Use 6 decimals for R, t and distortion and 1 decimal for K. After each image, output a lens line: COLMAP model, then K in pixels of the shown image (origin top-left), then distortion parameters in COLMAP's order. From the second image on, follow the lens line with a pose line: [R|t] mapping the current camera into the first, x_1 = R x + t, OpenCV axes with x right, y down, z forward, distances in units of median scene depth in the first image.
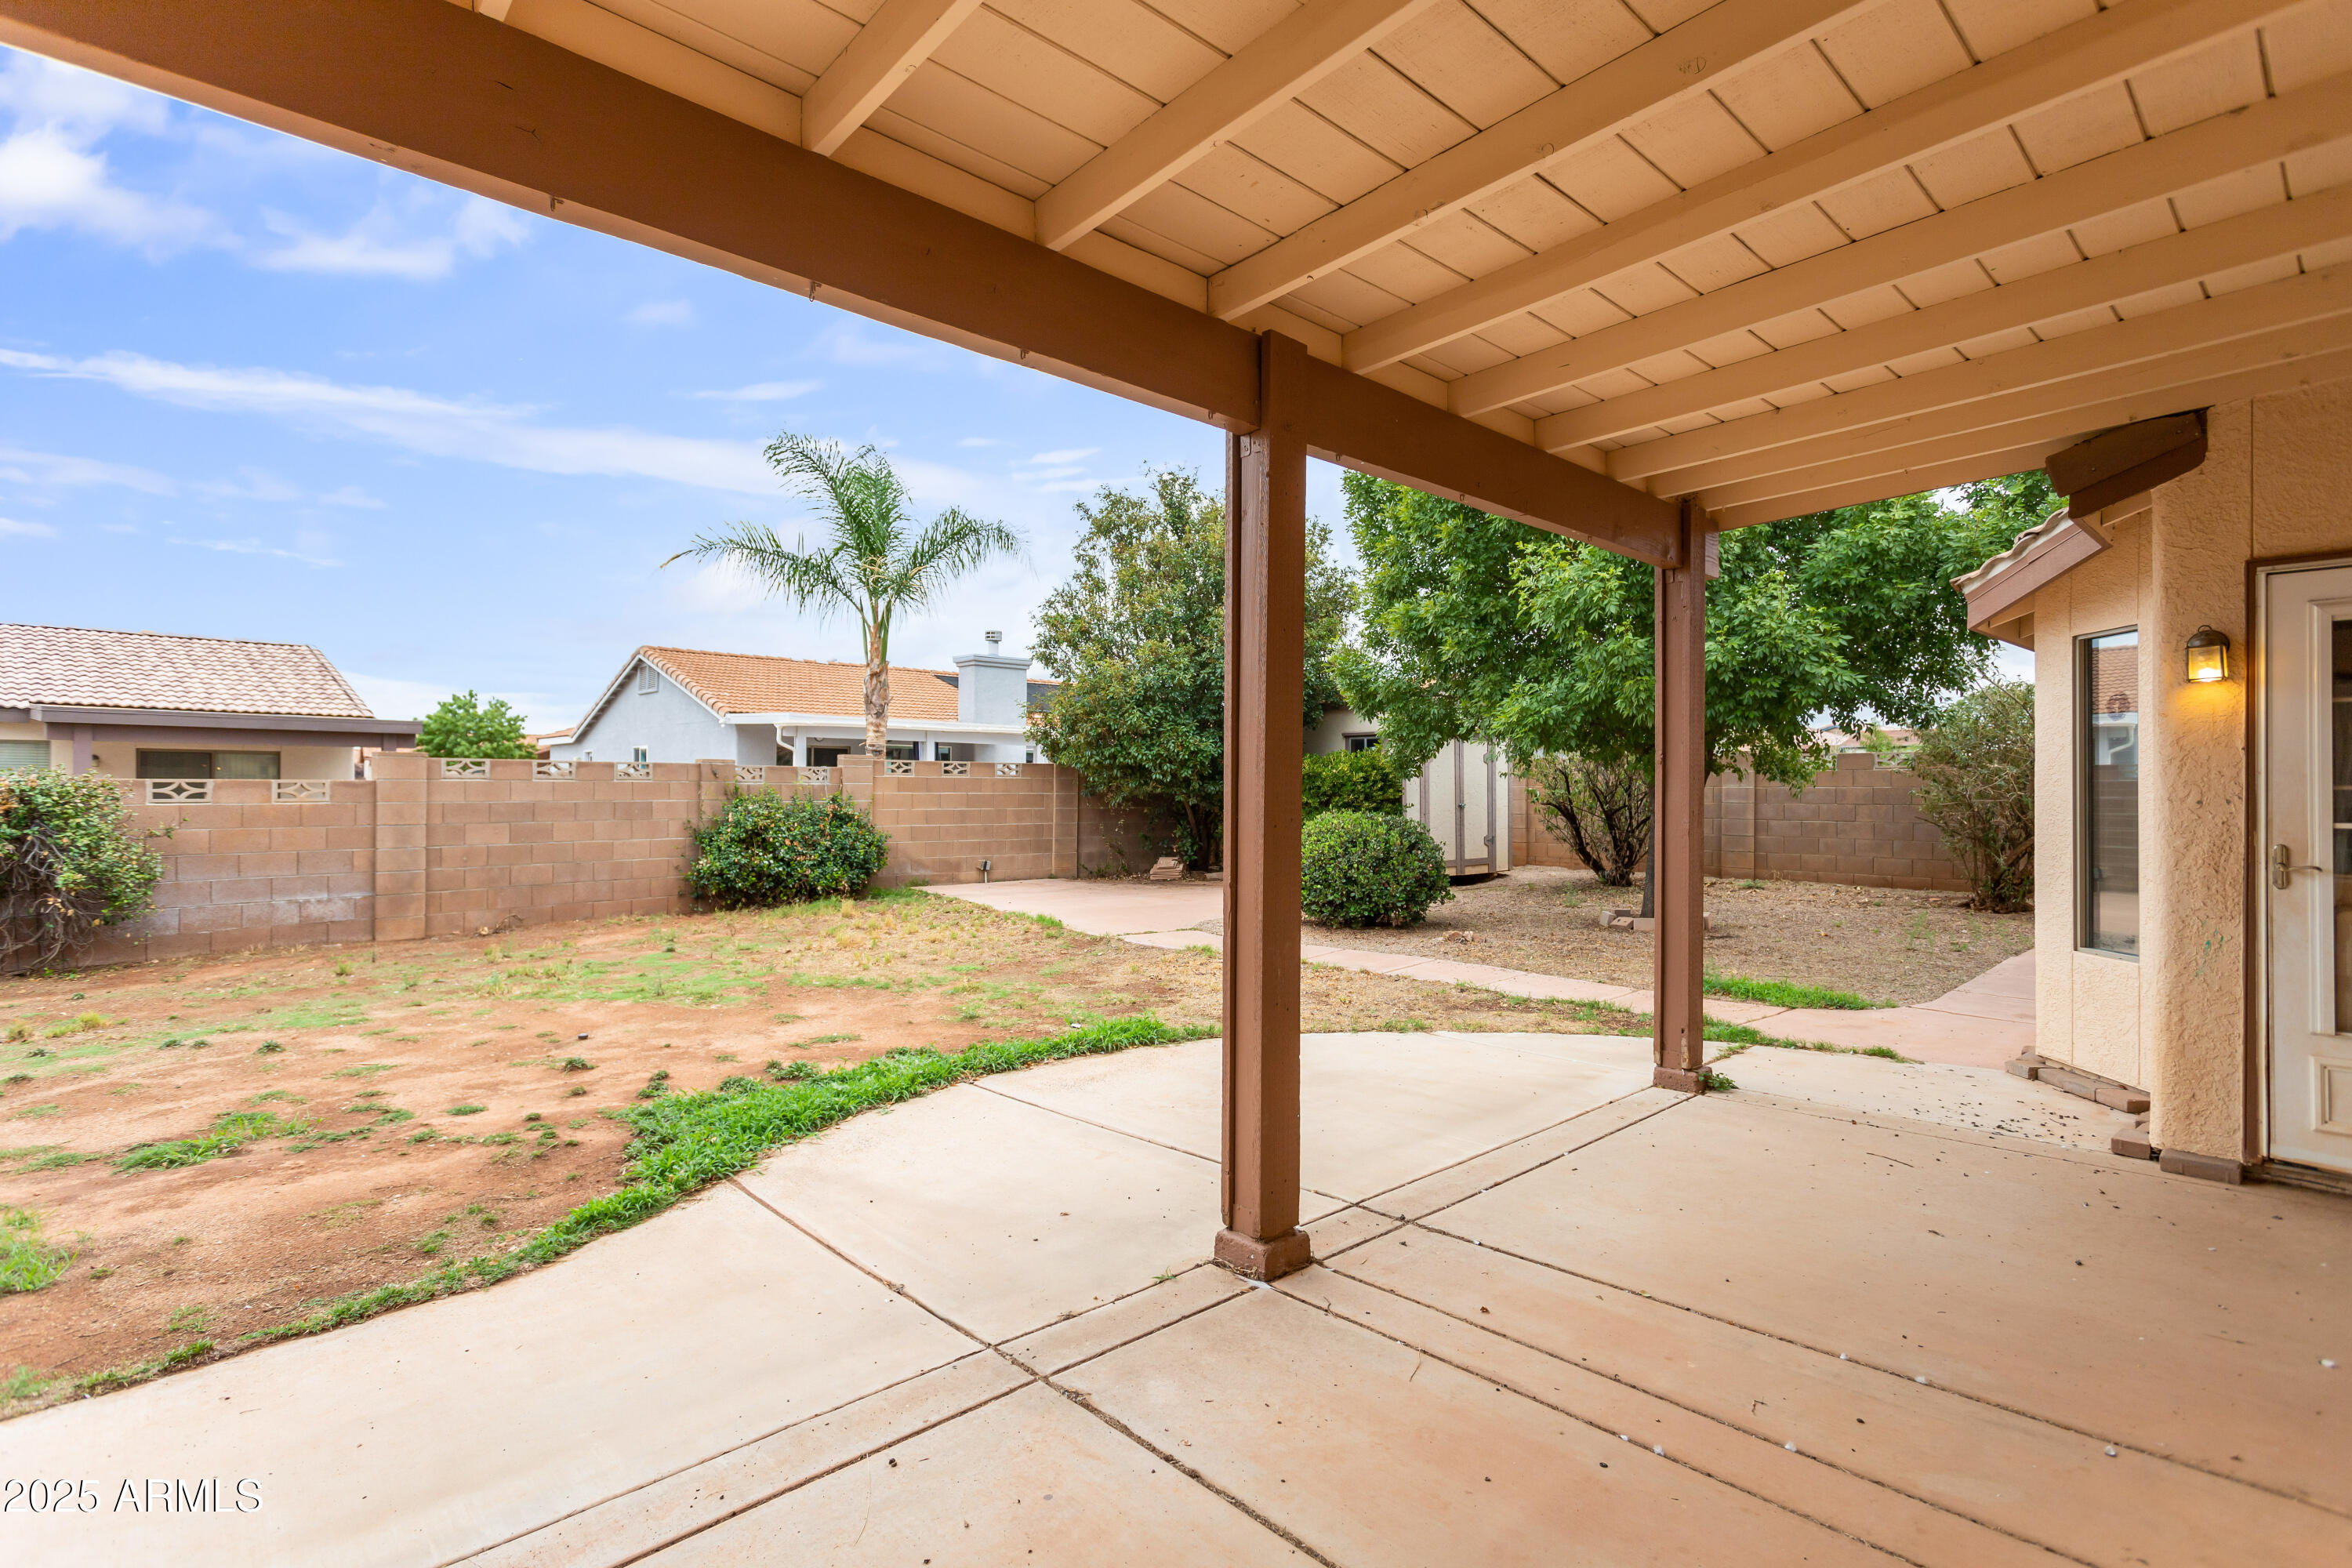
lens RADIAL K [[1172.7, 0, 1176.0], [0, 1172.7, 784.0], [0, 0, 1]] dist [0.002820, 0.000352]
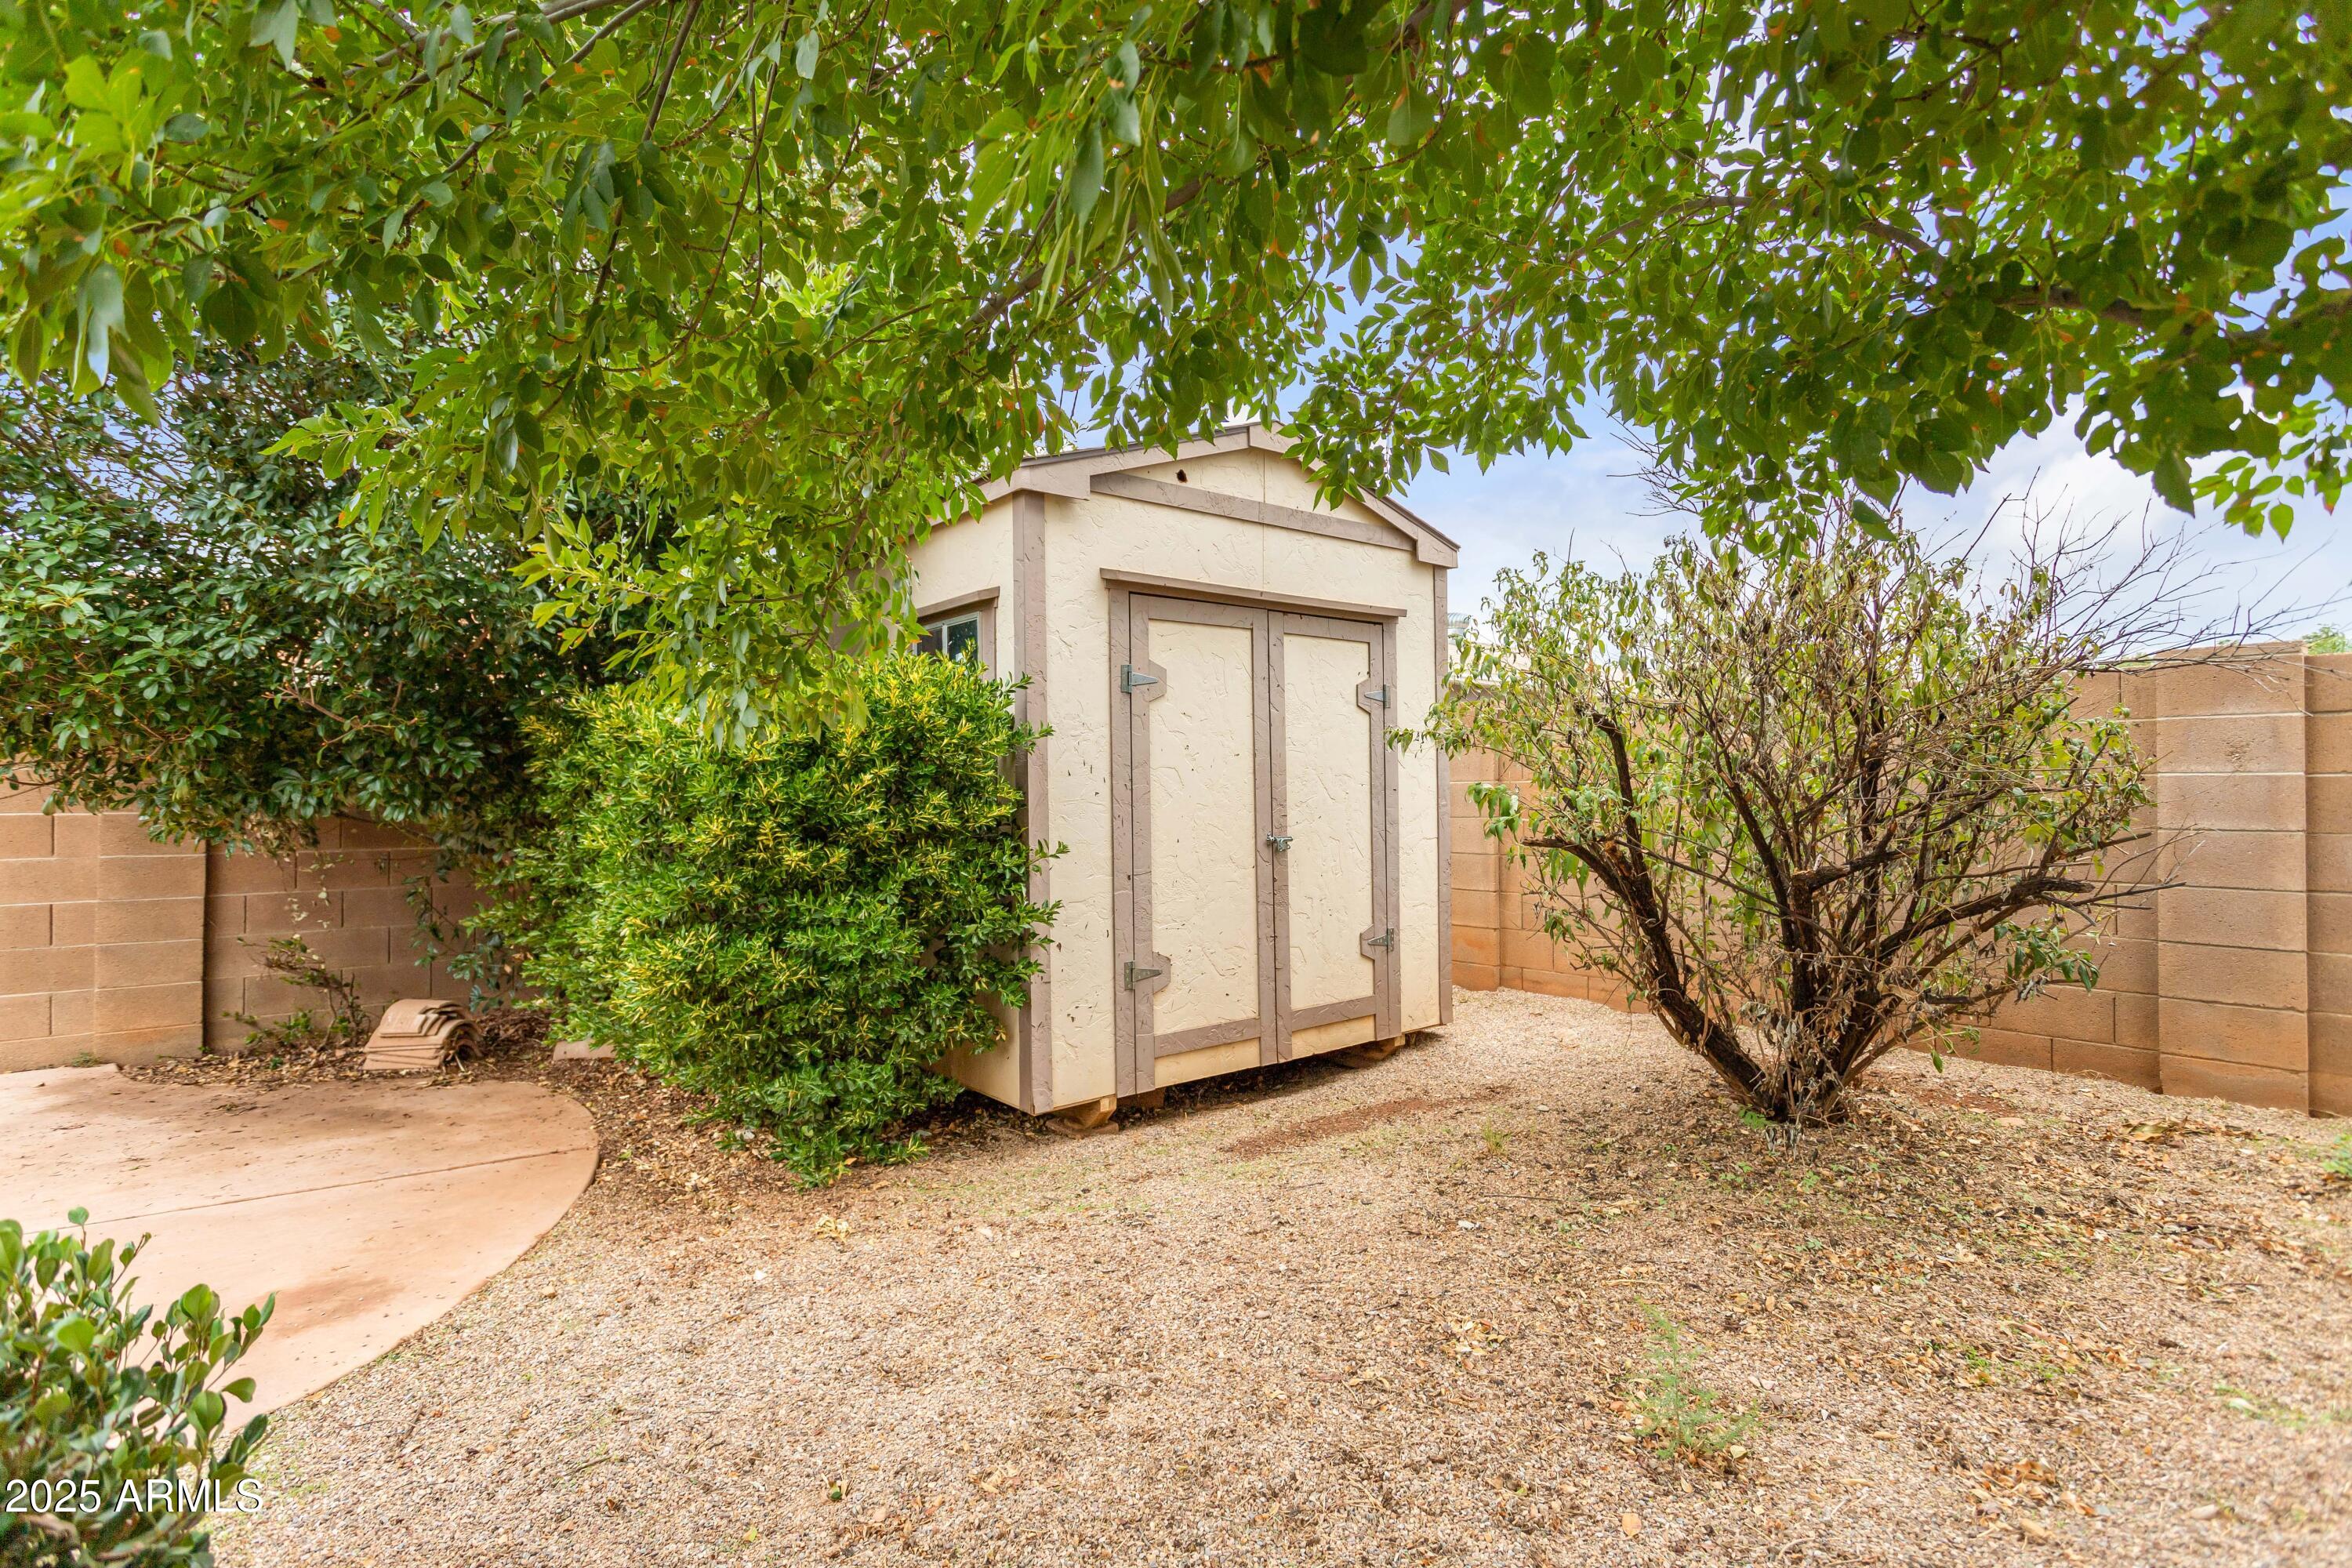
lens RADIAL K [[1172.7, 0, 1176.0], [0, 1172.7, 784.0], [0, 0, 1]] dist [0.002820, 0.000352]
pose [[0.999920, -0.009859, -0.007868, 0.218816], [0.009839, 0.999948, -0.002644, 0.003453], [0.007894, 0.002566, 0.999966, 0.684518]]
